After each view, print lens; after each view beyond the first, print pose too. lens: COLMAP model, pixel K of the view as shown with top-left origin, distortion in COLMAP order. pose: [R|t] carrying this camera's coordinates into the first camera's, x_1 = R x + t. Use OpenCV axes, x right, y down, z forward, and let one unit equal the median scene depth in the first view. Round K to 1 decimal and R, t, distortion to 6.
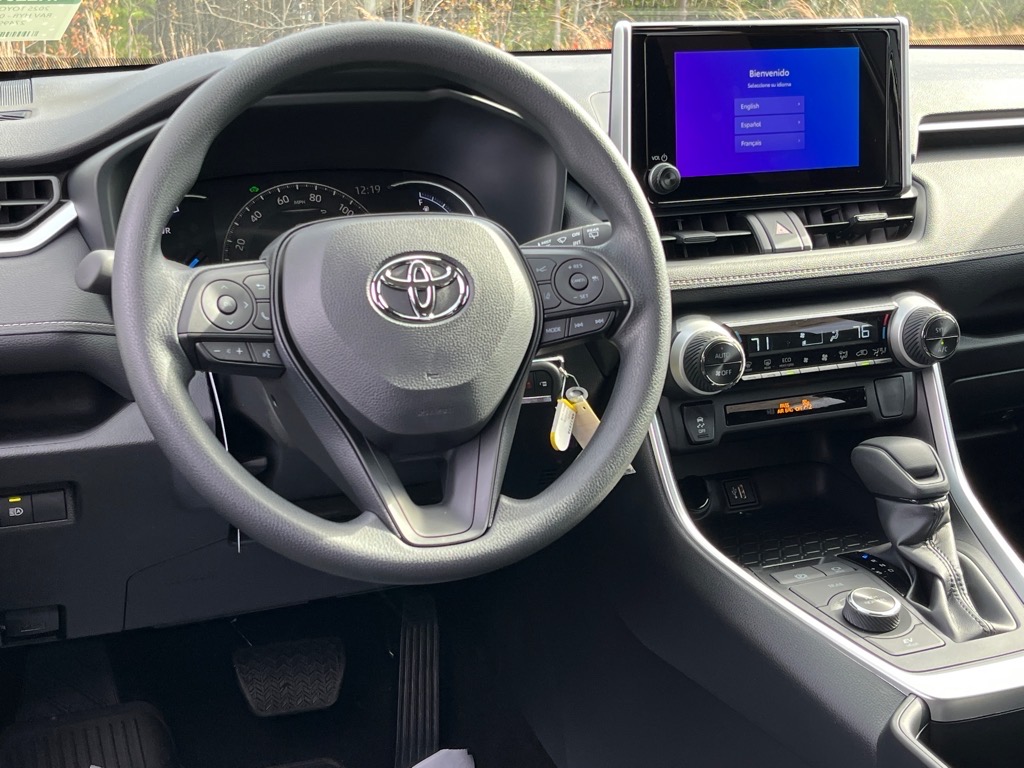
lens RADIAL K [[1373.2, 0, 509.0], [0, 1373.2, 379.3], [0, 0, 1]] dist [0.089366, 0.000000]
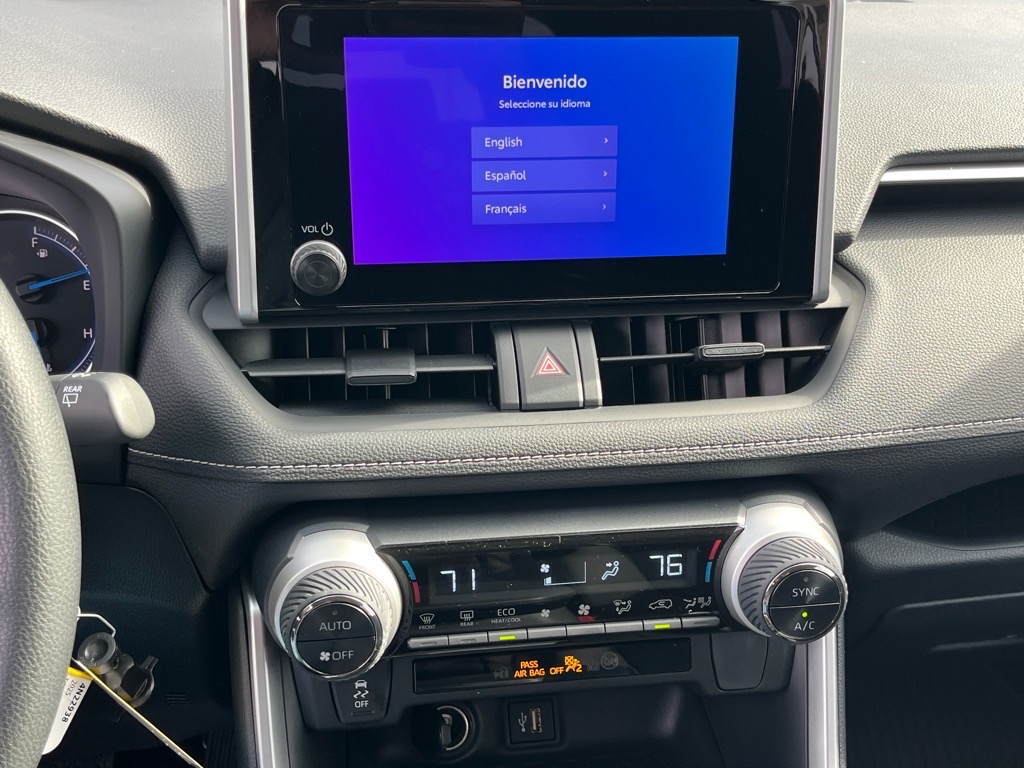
lens RADIAL K [[1163.2, 0, 514.3], [0, 1163.2, 389.2], [0, 0, 1]] dist [0.125911, 0.000000]
pose [[0.970894, 0.114056, -0.210610, 0.286256], [-0.084433, 0.985871, 0.144672, -0.167583], [0.224135, -0.122679, 0.966806, 0.537061]]
